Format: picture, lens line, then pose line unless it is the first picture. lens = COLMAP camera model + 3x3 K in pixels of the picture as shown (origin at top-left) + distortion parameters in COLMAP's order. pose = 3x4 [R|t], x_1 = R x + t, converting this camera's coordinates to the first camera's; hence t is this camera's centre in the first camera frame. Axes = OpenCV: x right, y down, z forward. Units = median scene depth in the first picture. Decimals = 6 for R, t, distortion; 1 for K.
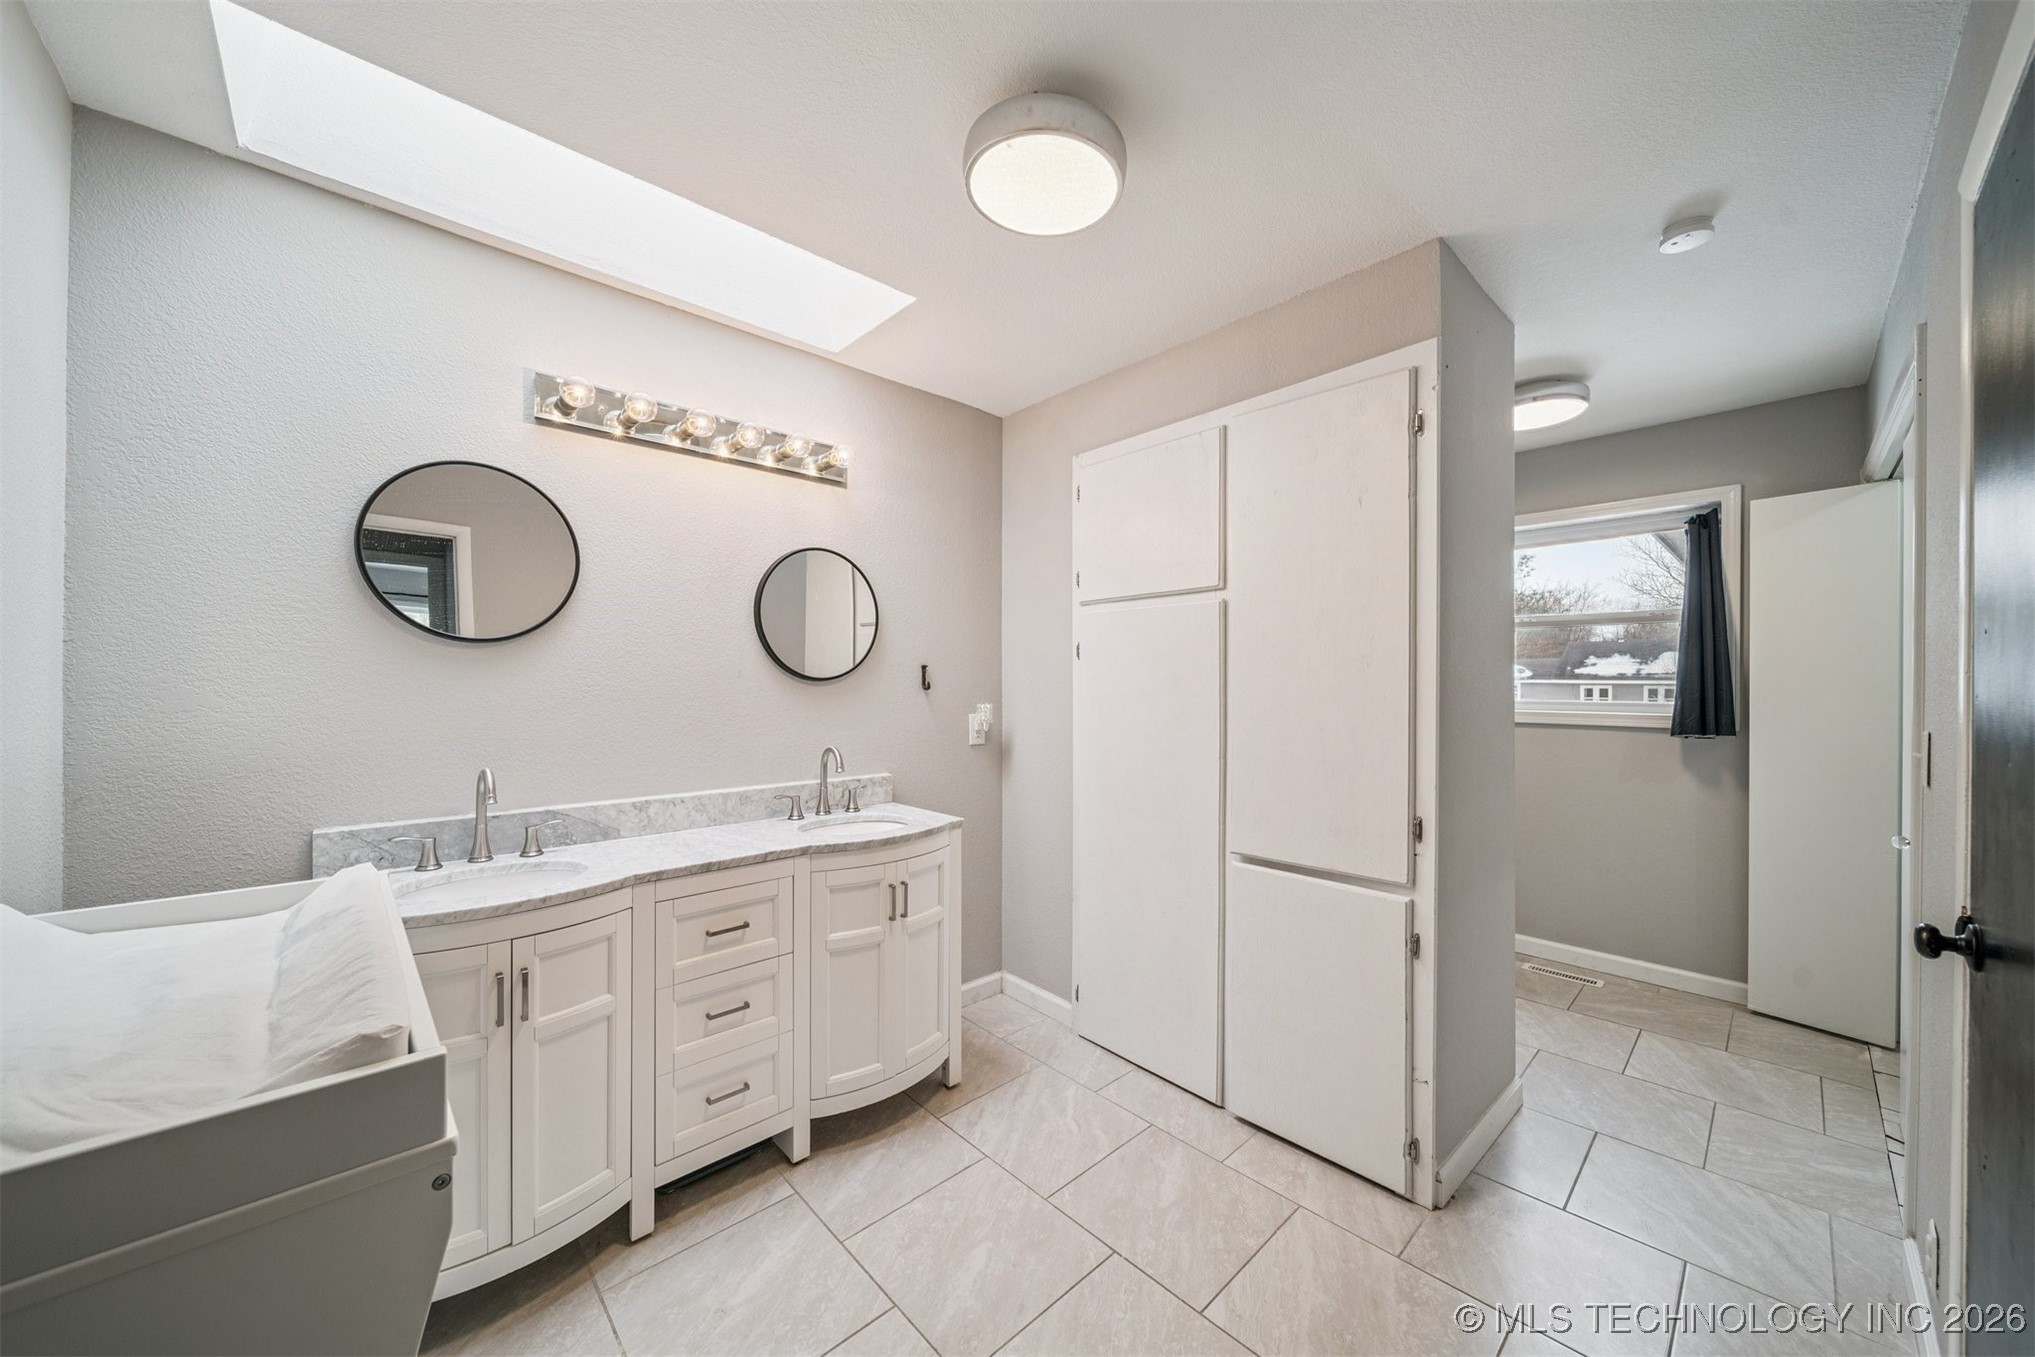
lens RADIAL K [[724.0, 0, 1020.6], [0, 724.0, 679.8], [0, 0, 1]] dist [-0.002640, 0.000049]
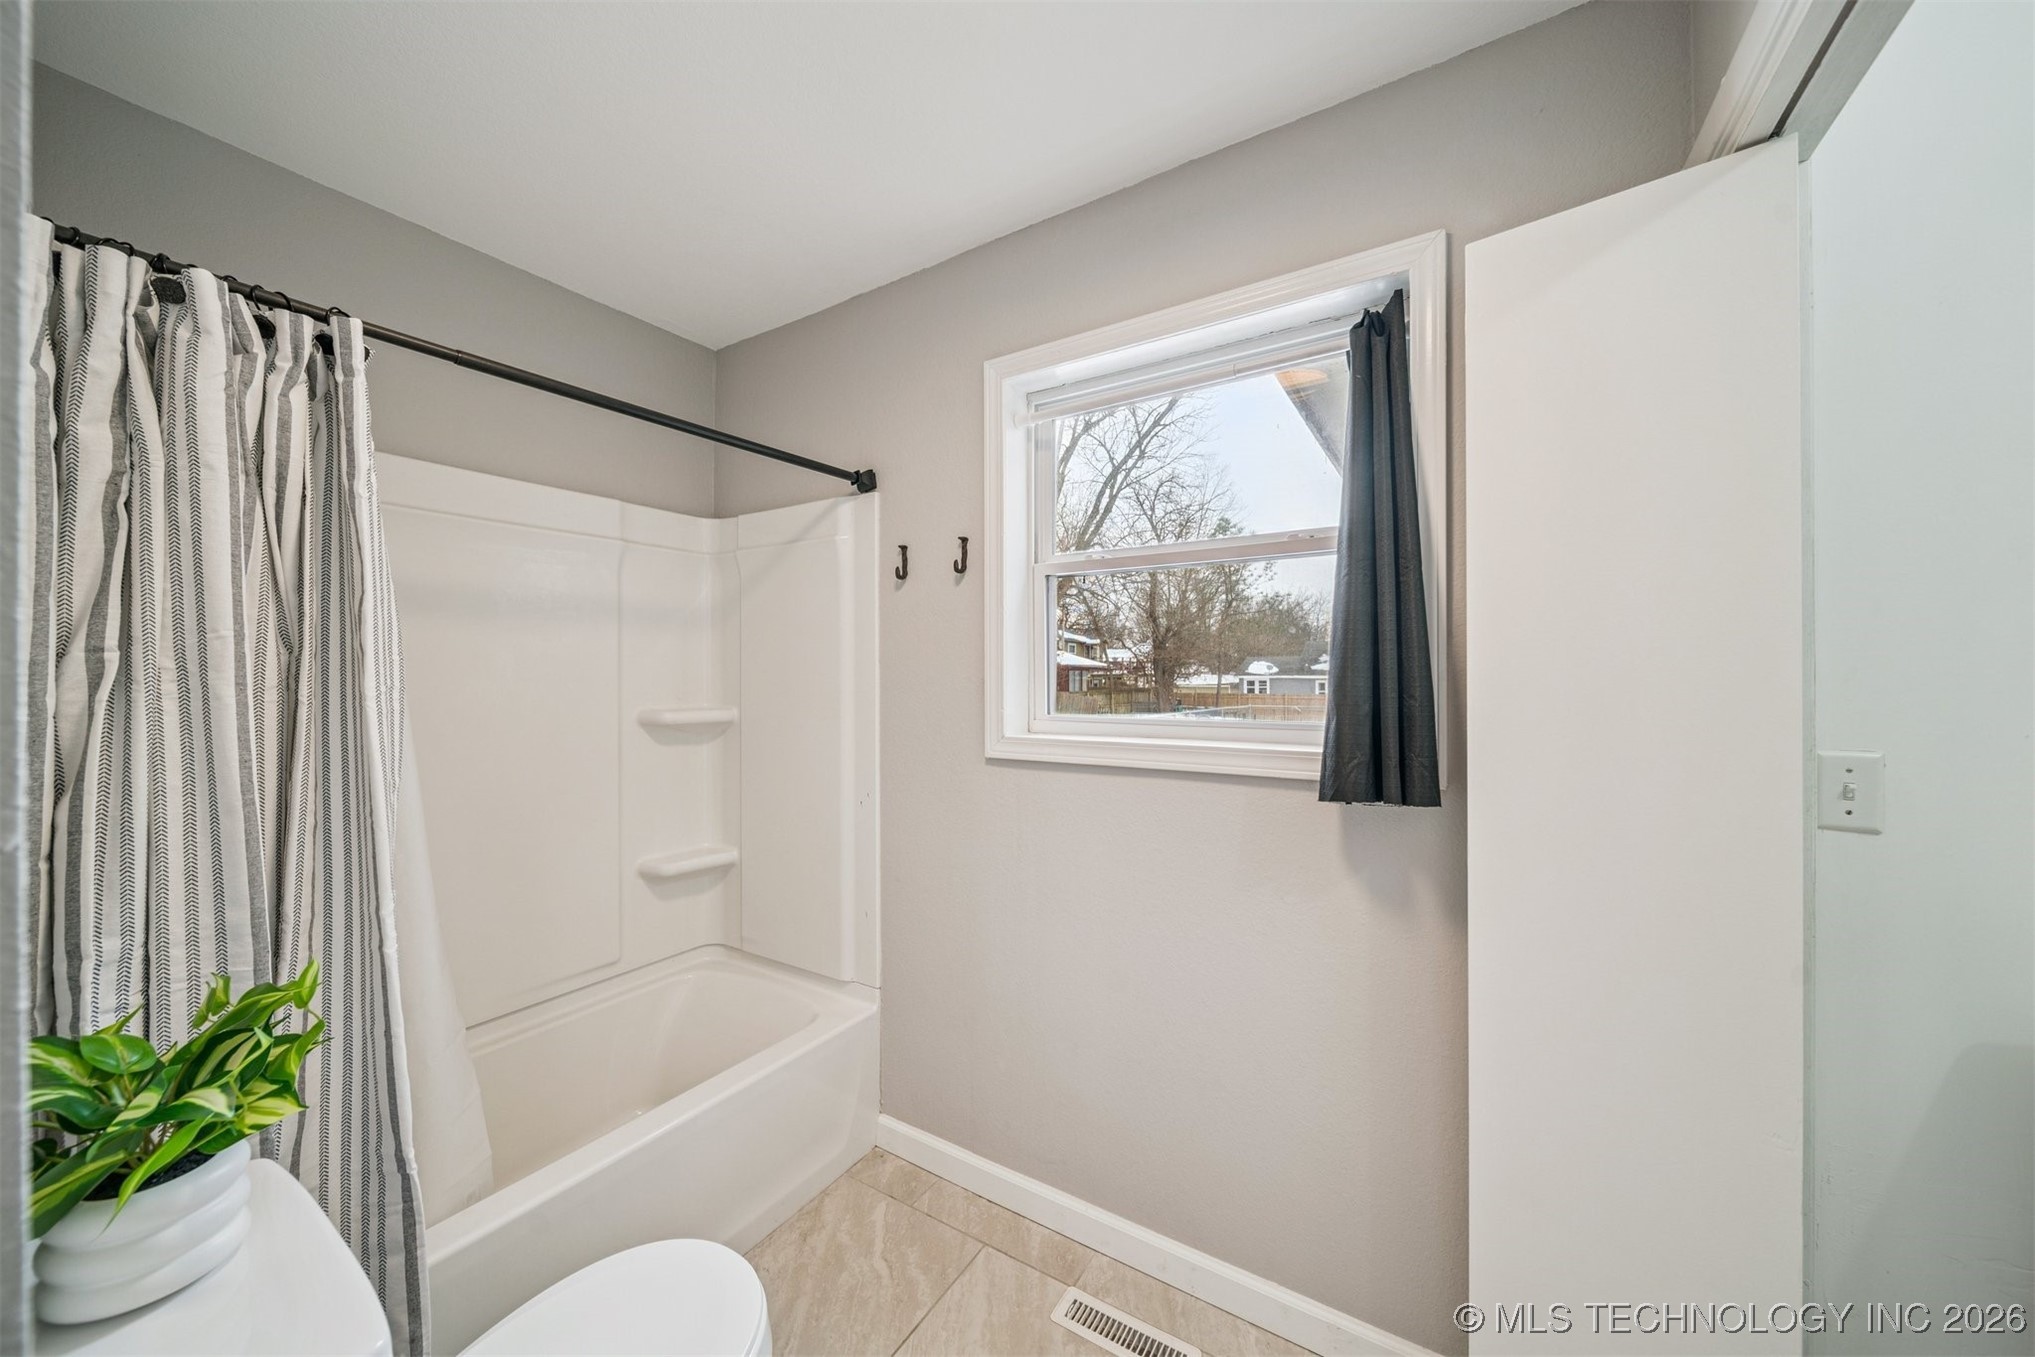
lens RADIAL K [[724.0, 0, 1014.6], [0, 724.0, 674.4], [0, 0, 1]] dist [-0.002640, 0.000049]
pose [[0.966572, -0.004800, 0.256349, 0.607628], [0.005936, 0.999976, -0.003656, 0.001748], [-0.256325, 0.005055, 0.966577, 0.619946]]
